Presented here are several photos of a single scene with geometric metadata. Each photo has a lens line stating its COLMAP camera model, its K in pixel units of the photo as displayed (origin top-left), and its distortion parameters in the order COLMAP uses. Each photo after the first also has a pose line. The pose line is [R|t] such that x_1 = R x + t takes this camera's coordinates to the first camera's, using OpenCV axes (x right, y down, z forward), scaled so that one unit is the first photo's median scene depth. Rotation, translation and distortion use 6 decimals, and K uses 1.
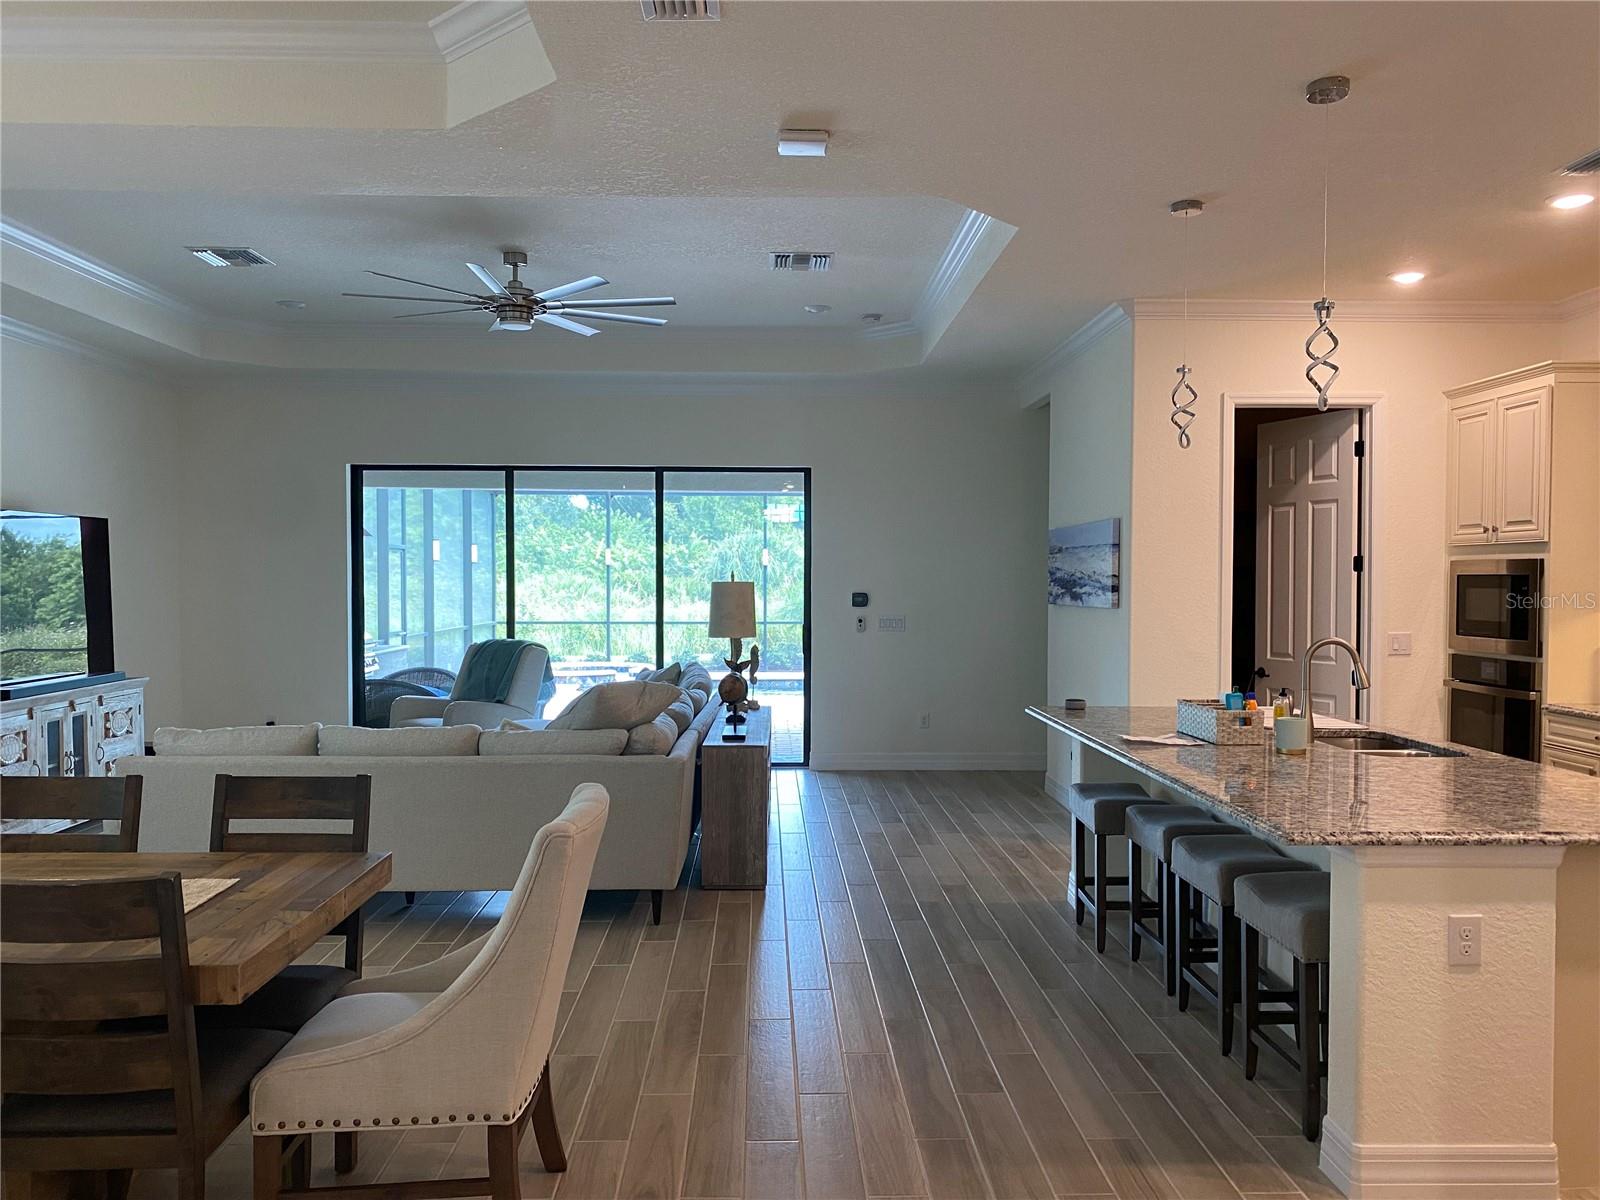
lens RADIAL K [[1232.5, 0, 804.0], [0, 1232.5, 579.6], [0, 0, 1]] dist [0.105464, -0.150534]
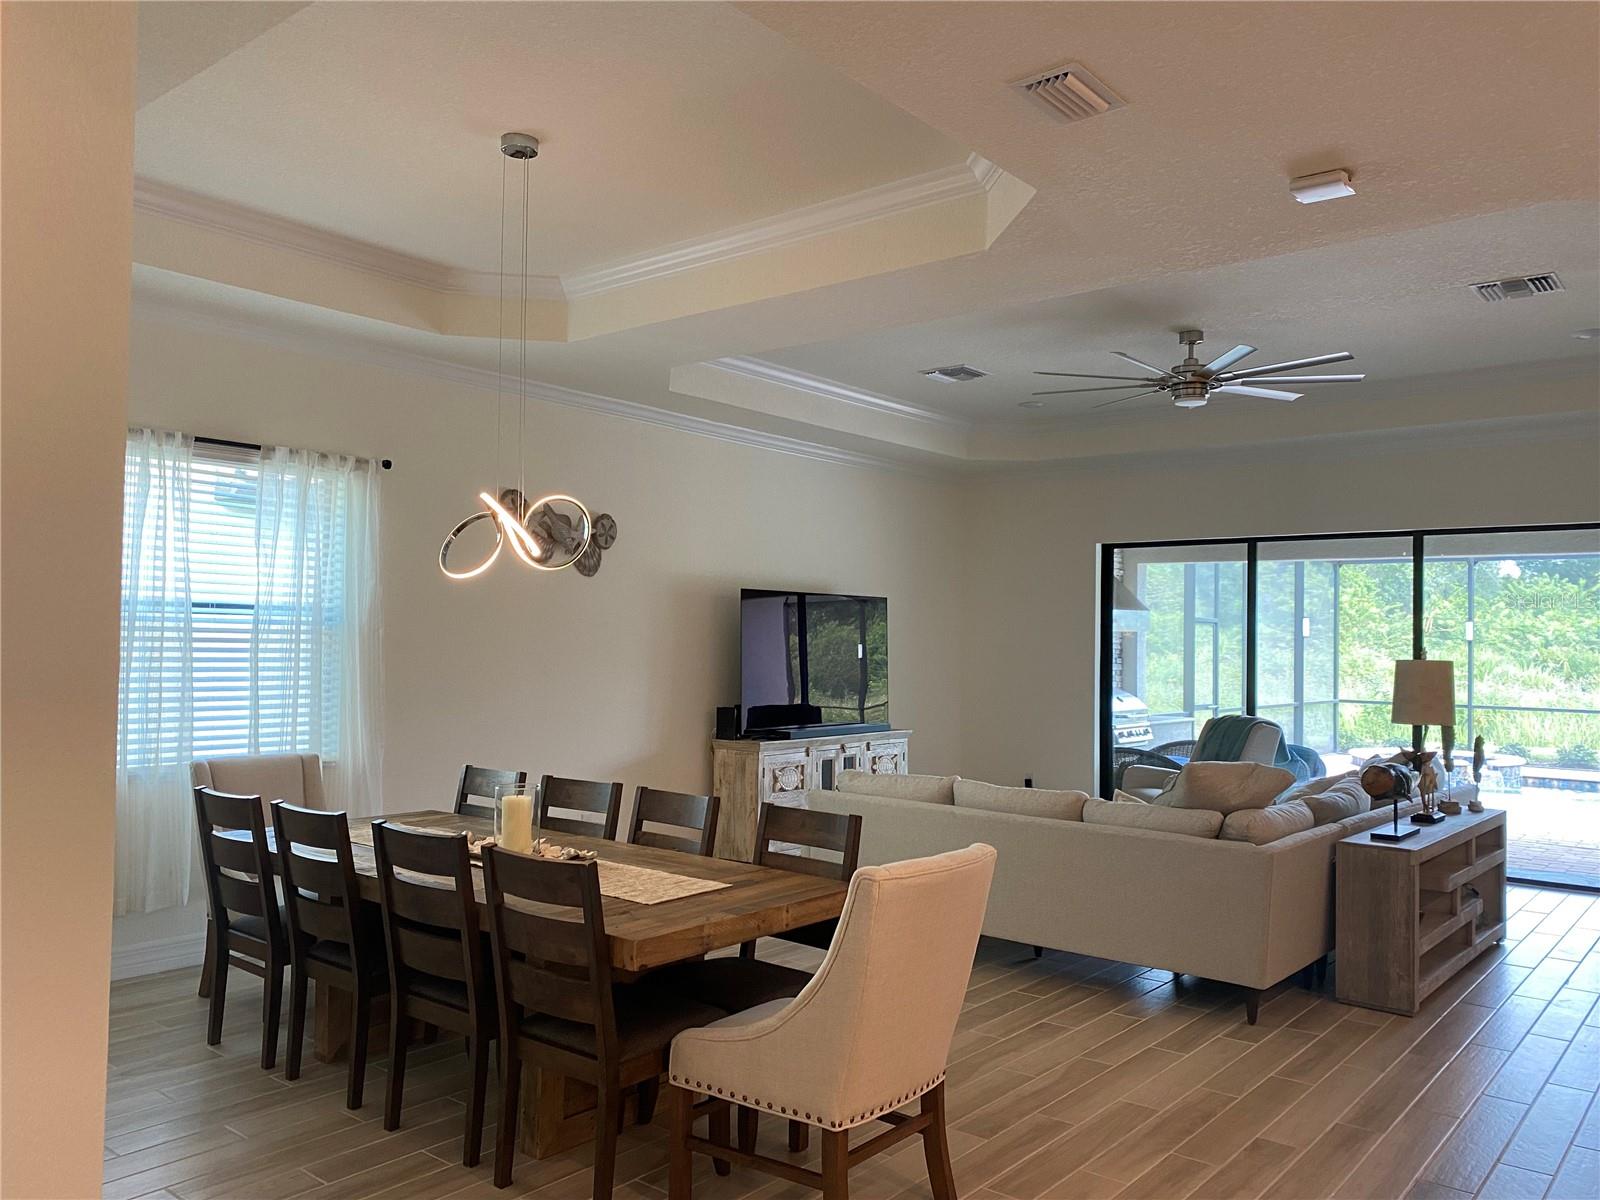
lens RADIAL K [[1232.5, 0, 804.0], [0, 1232.5, 579.6], [0, 0, 1]] dist [0.105464, -0.150534]
pose [[0.763442, -0.020865, -0.645539, 0.179390], [-0.016872, 0.998493, -0.052227, -0.002022], [0.645656, 0.050764, 0.761939, 0.033352]]
